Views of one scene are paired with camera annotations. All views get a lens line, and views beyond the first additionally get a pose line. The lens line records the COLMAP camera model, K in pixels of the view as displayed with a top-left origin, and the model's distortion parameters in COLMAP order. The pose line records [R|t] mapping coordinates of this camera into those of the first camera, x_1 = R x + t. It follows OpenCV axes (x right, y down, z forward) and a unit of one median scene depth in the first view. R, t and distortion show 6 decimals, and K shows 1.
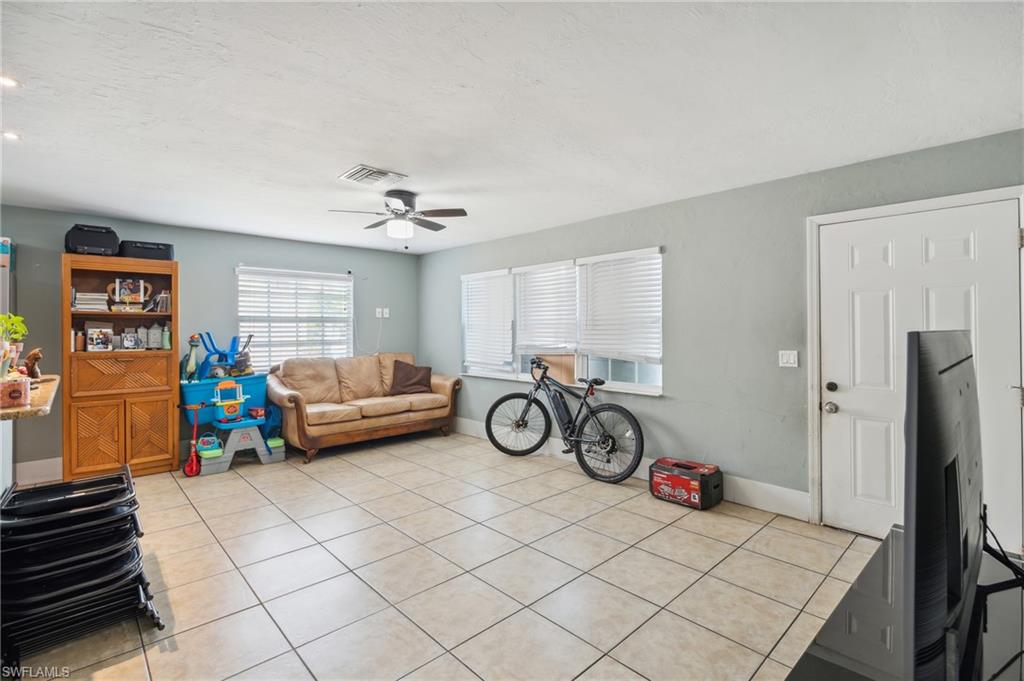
lens RADIAL K [[473.2, 0, 500.6], [0, 473.2, 325.6], [0, 0, 1]] dist [-0.007744, 0.003580]
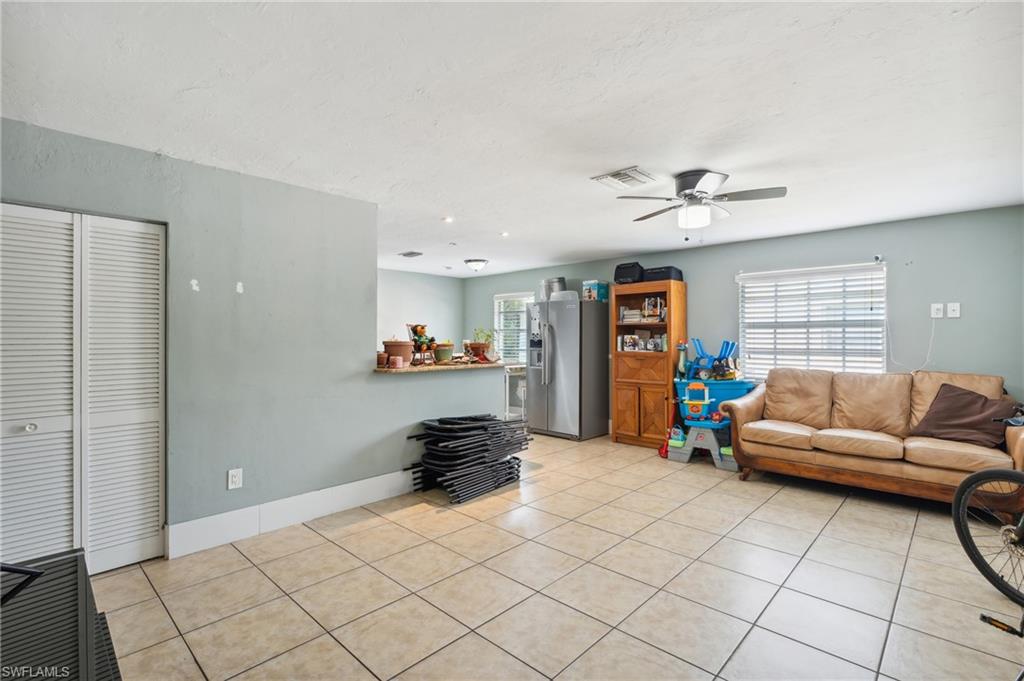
lens RADIAL K [[473.2, 0, 513.8], [0, 473.2, 340.1], [0, 0, 1]] dist [-0.007744, 0.003580]
pose [[0.075433, 0.010162, -0.997099, 0.496340], [0.009338, 0.999897, 0.010897, 0.002018], [0.997107, -0.010133, 0.075330, 0.505418]]
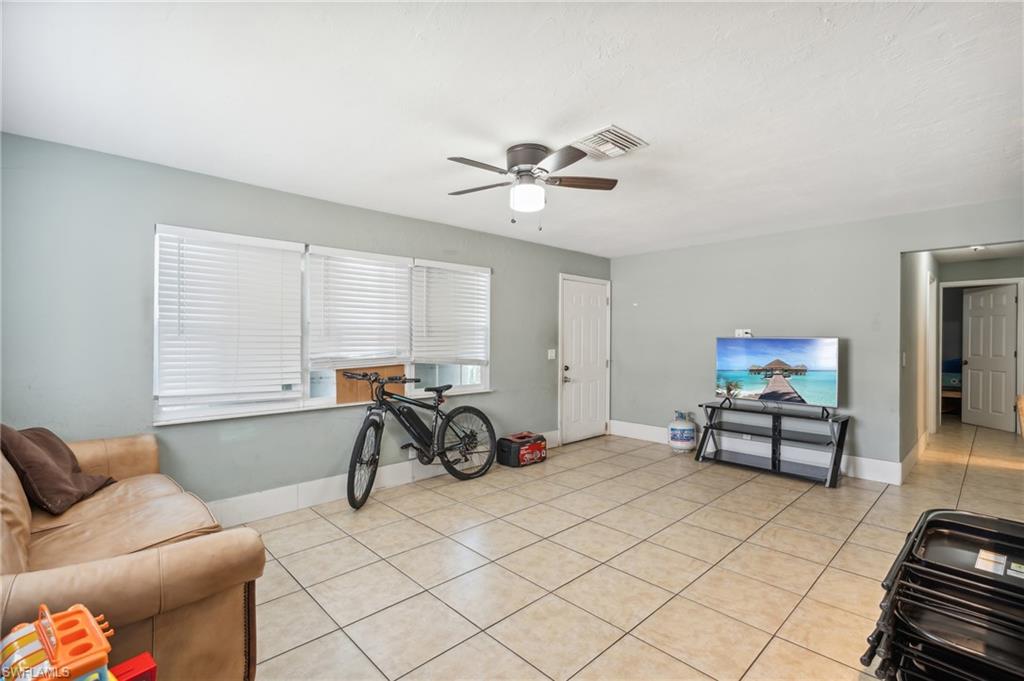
lens RADIAL K [[473.2, 0, 516.4], [0, 473.2, 342.3], [0, 0, 1]] dist [-0.007744, 0.003580]
pose [[-0.030604, -0.007317, 0.999505, -0.776039], [-0.010001, 0.999925, 0.007014, 0.012082], [-0.999482, -0.009781, -0.030675, 0.852580]]
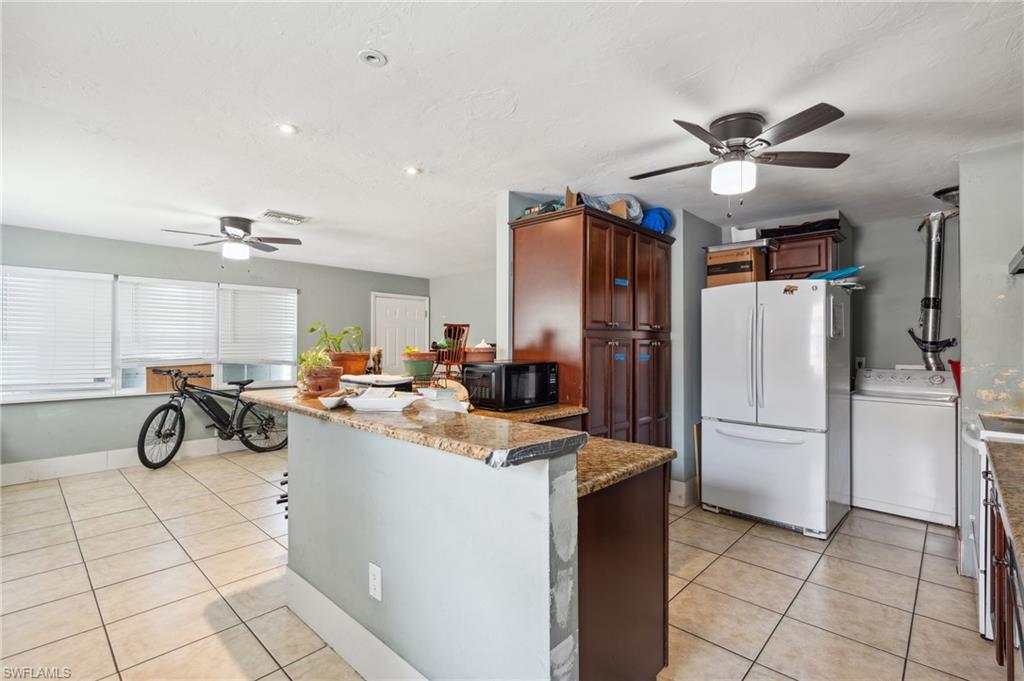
lens RADIAL K [[473.2, 0, 513.6], [0, 473.2, 341.9], [0, 0, 1]] dist [-0.007744, 0.003580]
pose [[-0.079451, 0.007350, 0.996812, -1.116320], [-0.009033, 0.999926, -0.008093, 0.010545], [-0.996798, -0.009647, -0.079379, 0.361940]]
